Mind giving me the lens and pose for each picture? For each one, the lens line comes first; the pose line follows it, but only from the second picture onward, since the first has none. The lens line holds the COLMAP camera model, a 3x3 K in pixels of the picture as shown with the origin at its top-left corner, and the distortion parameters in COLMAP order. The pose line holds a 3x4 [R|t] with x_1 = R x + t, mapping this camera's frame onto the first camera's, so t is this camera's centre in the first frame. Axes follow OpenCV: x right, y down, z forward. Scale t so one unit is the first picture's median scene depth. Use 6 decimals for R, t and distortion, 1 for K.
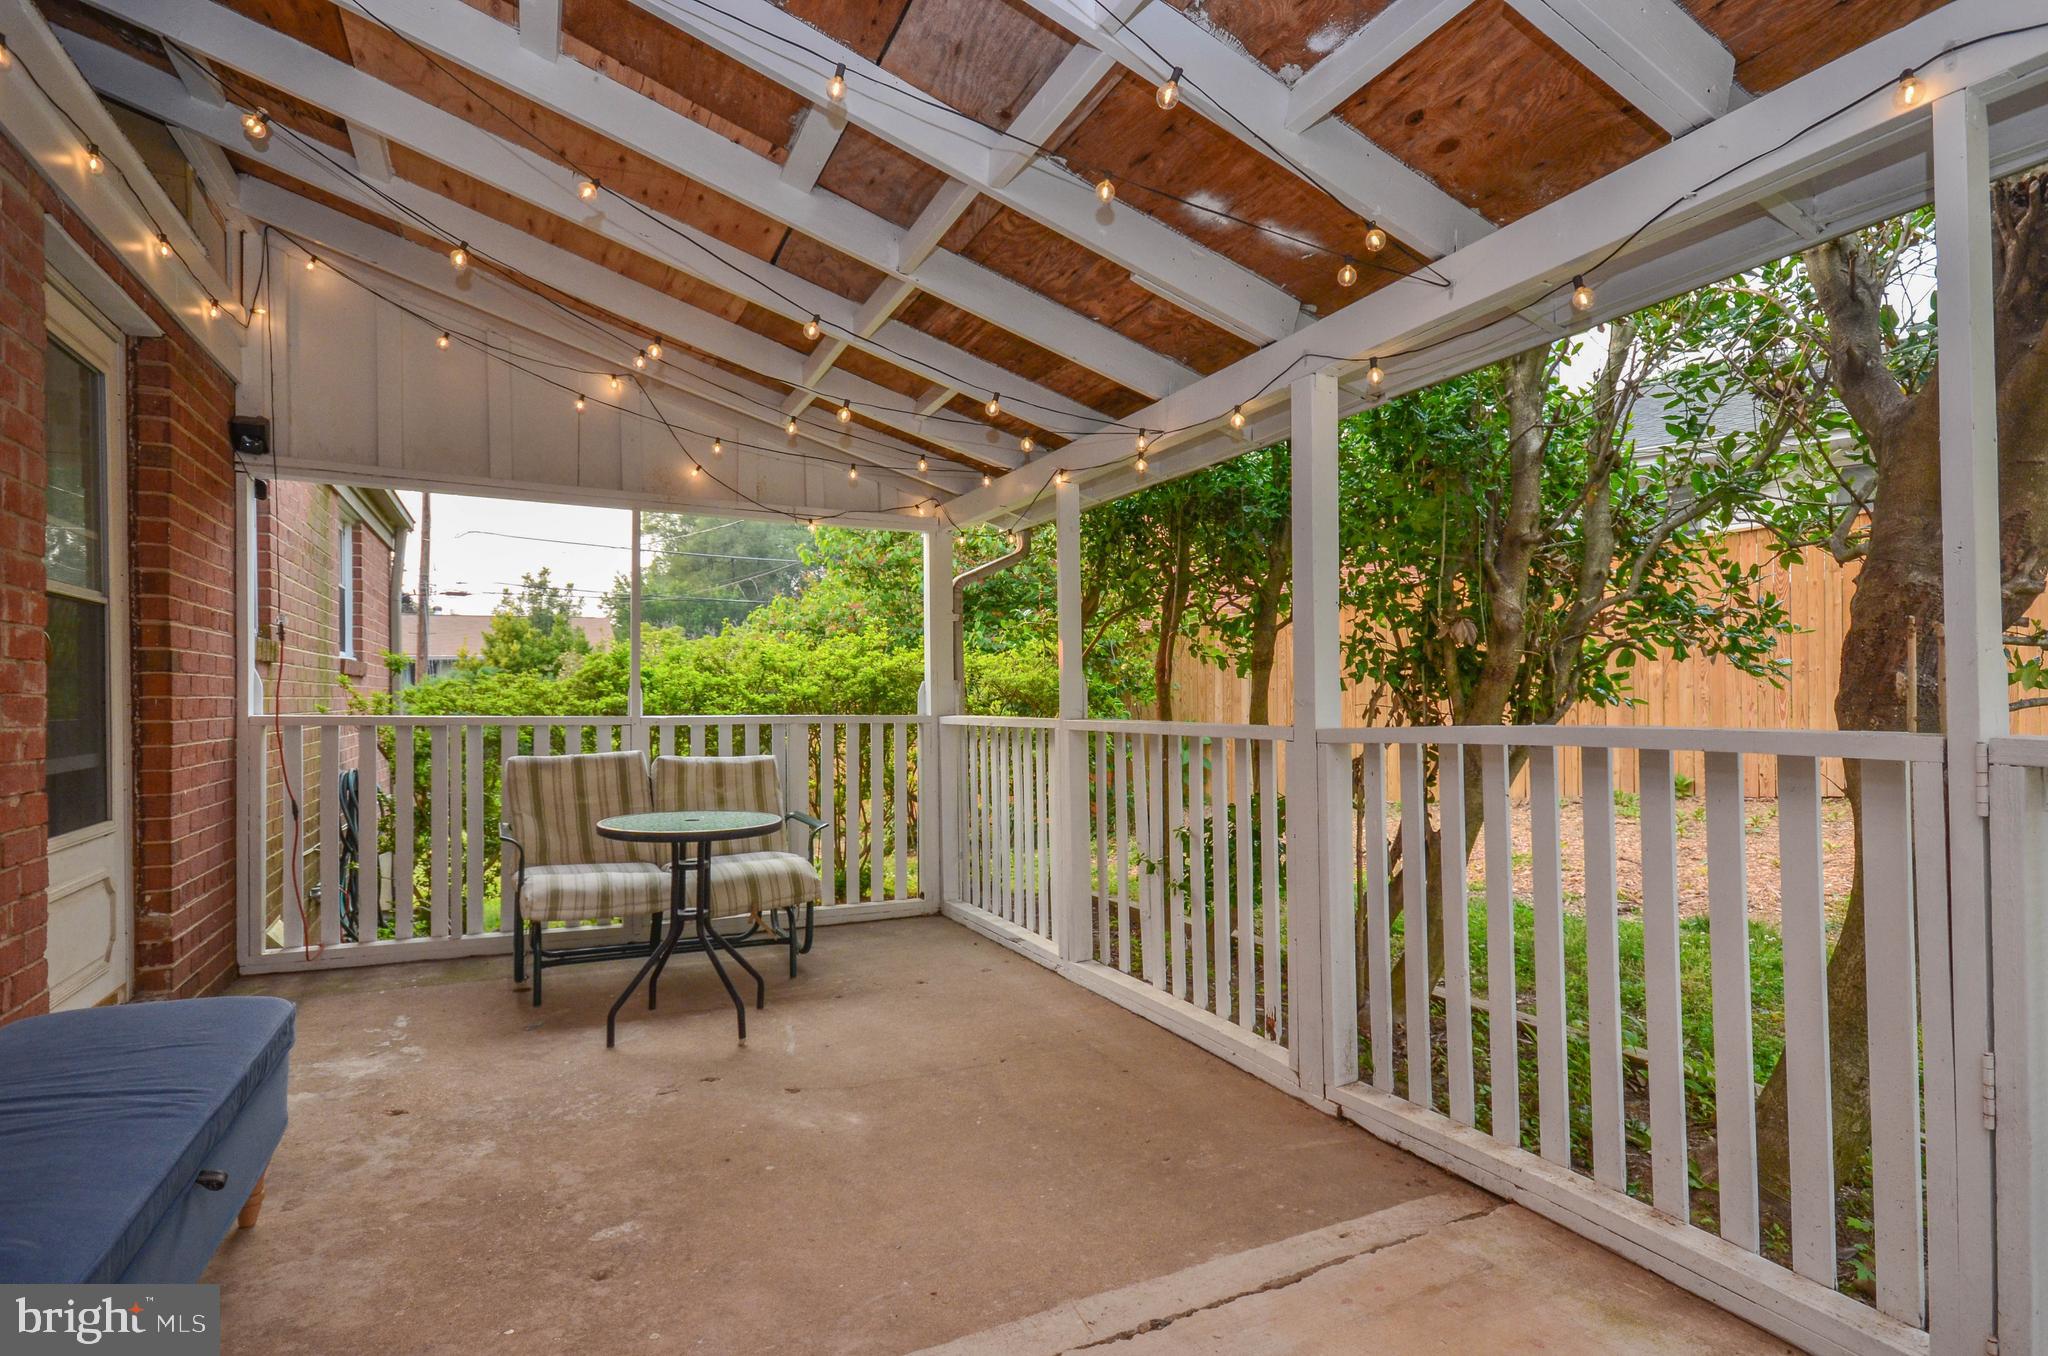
lens RADIAL K [[1036.9, 0, 1050.6], [0, 1036.9, 687.4], [0, 0, 1]] dist [0.005592, 0.000171]
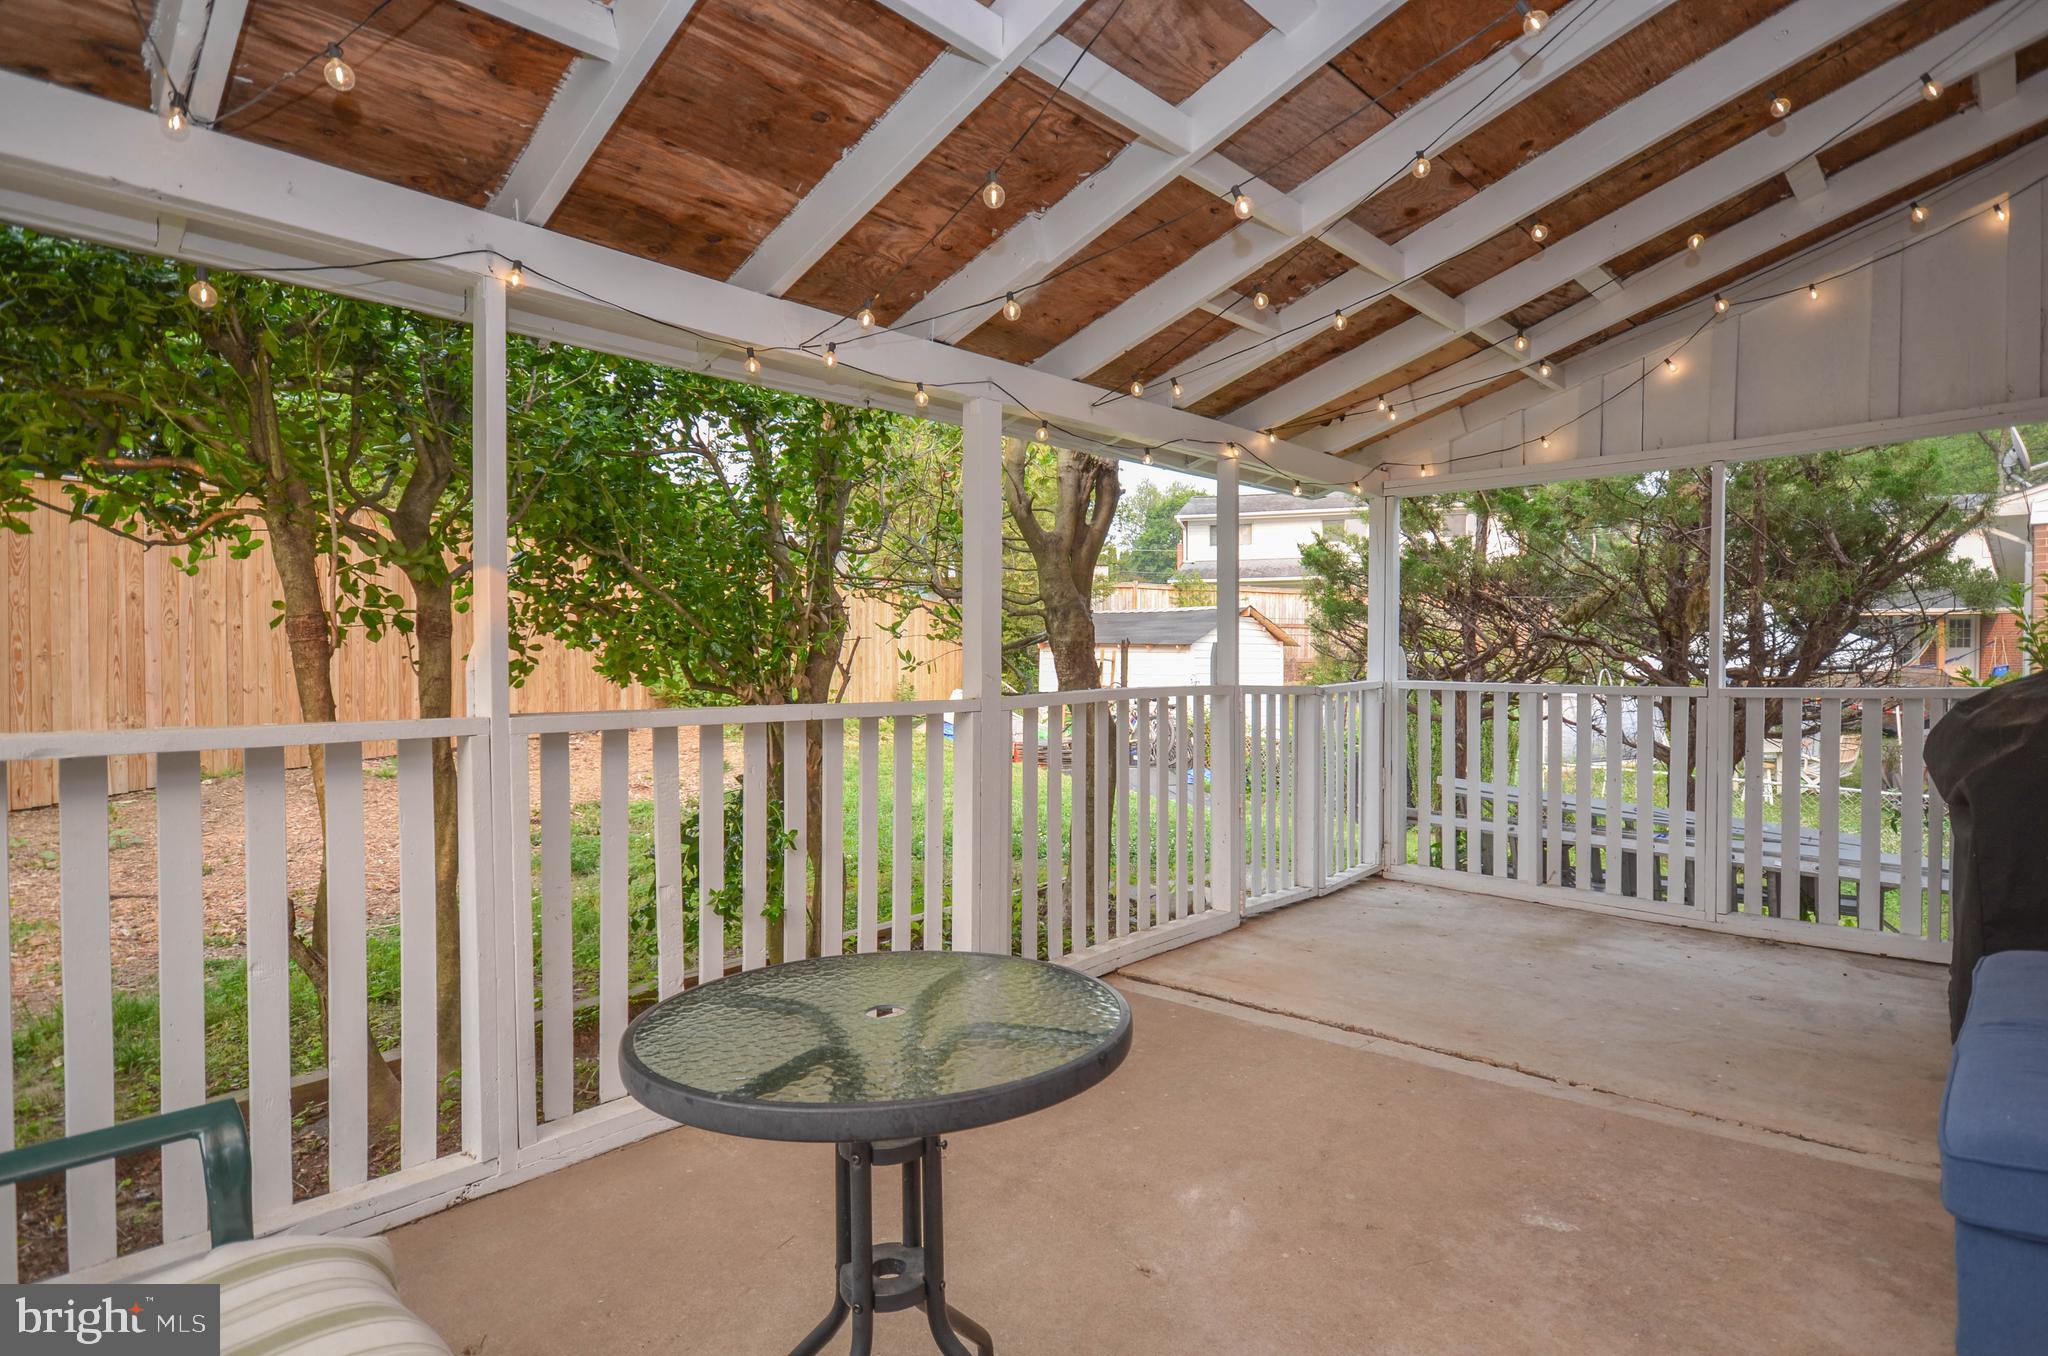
lens RADIAL K [[1036.9, 0, 1050.6], [0, 1036.9, 687.4], [0, 0, 1]] dist [0.005592, 0.000171]
pose [[-0.352635, -0.004229, 0.935751, -1.154097], [0.002522, 0.999982, 0.005470, 0.024676], [-0.935757, 0.004289, -0.352618, 1.773323]]
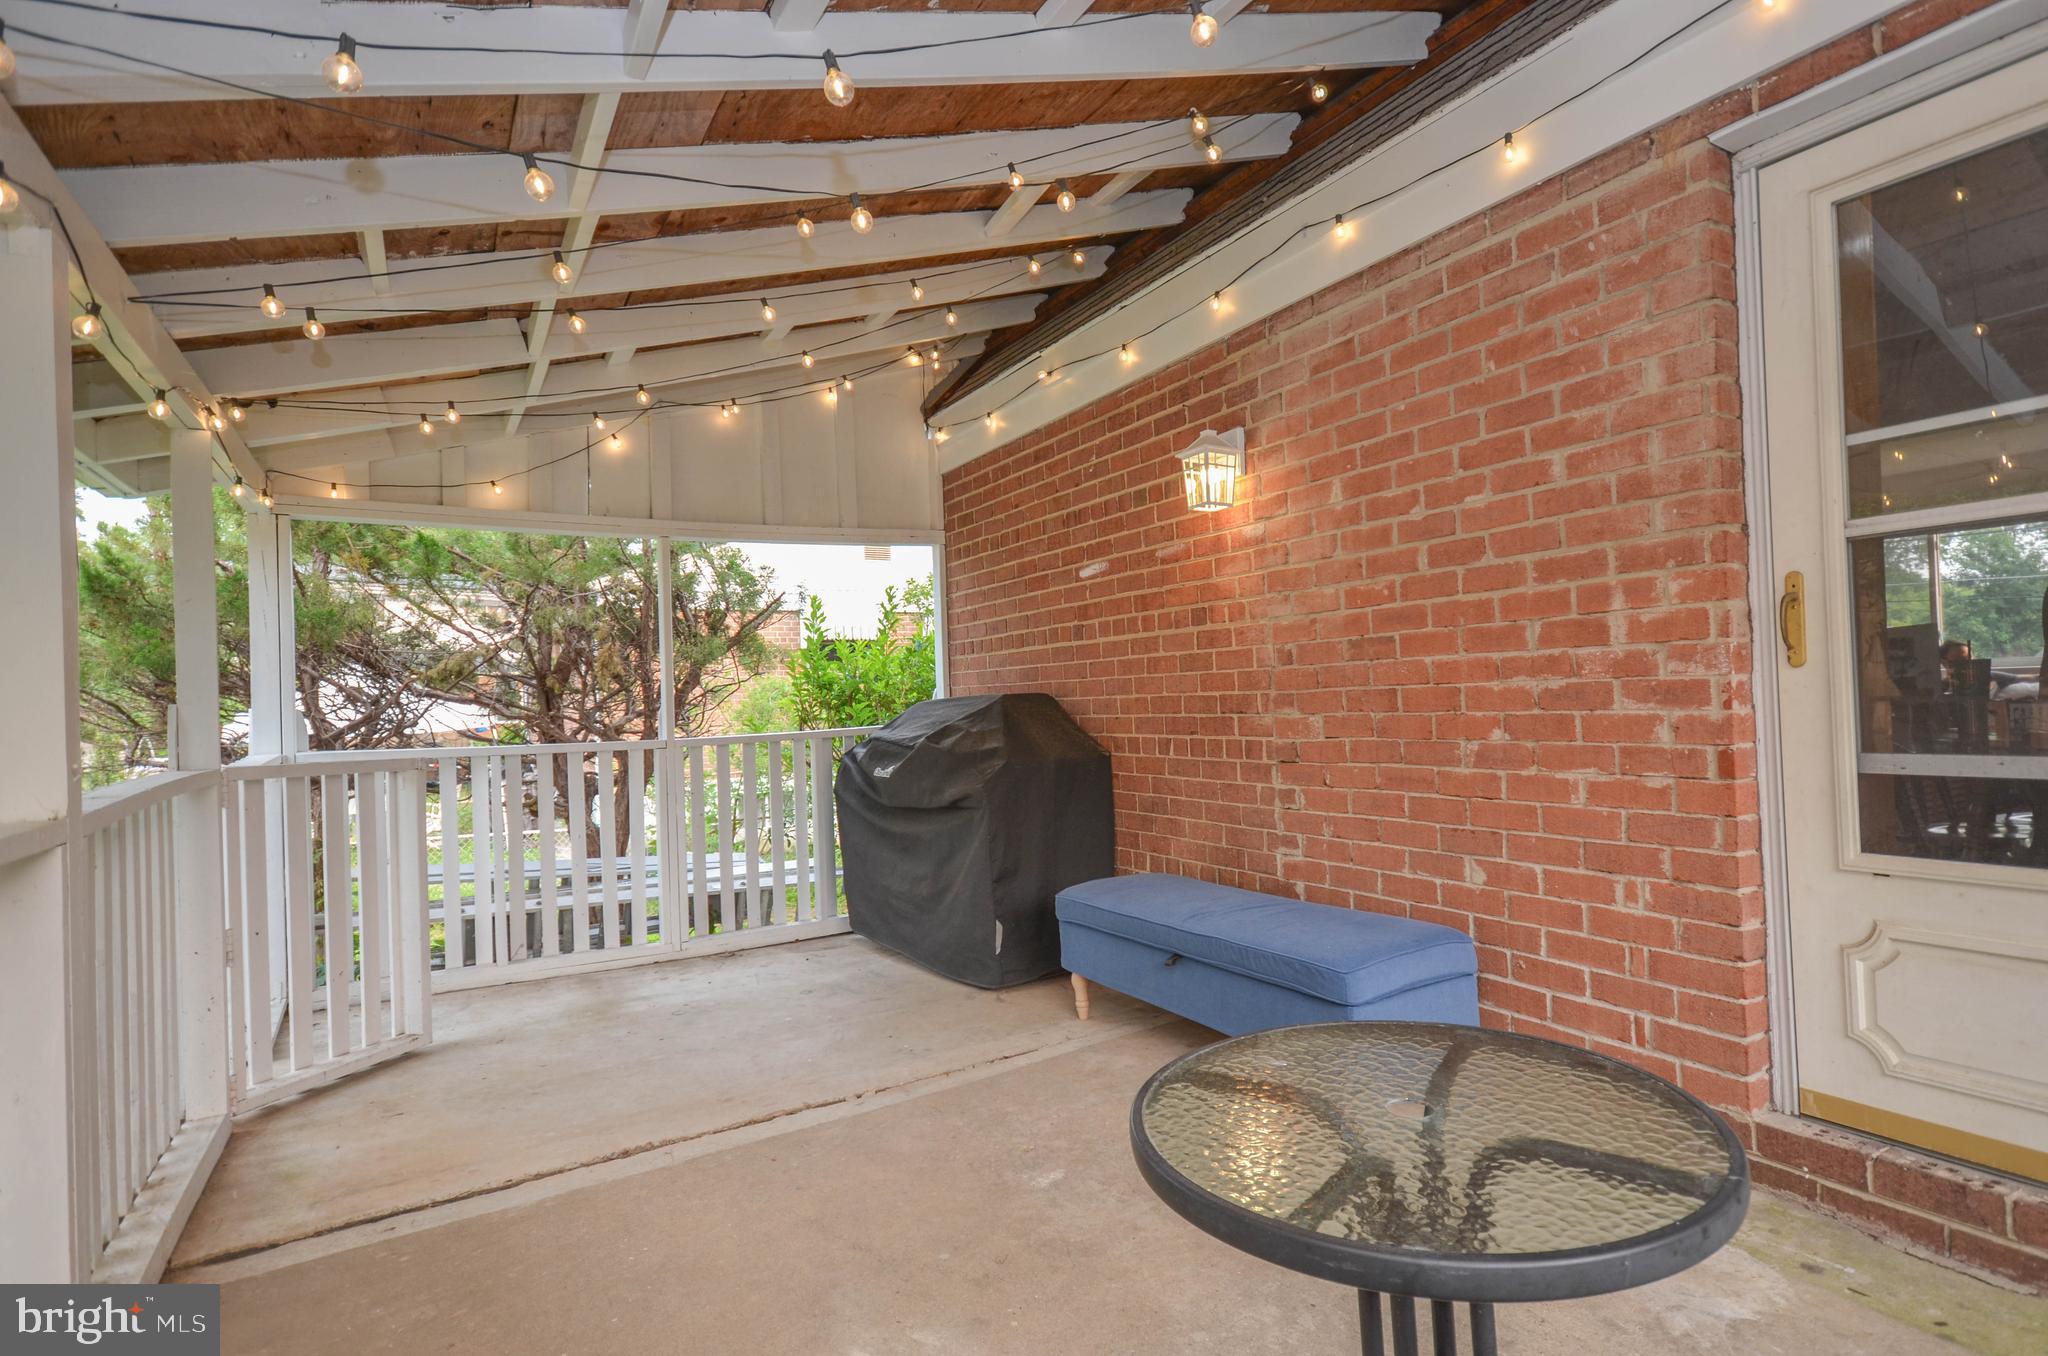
lens RADIAL K [[1036.9, 0, 1050.6], [0, 1036.9, 687.4], [0, 0, 1]] dist [0.005592, 0.000171]
pose [[-0.995878, 0.050092, -0.075623, -0.362266], [0.051370, 0.998566, -0.015049, 0.003407], [0.074760, -0.018872, -0.997023, 2.155652]]
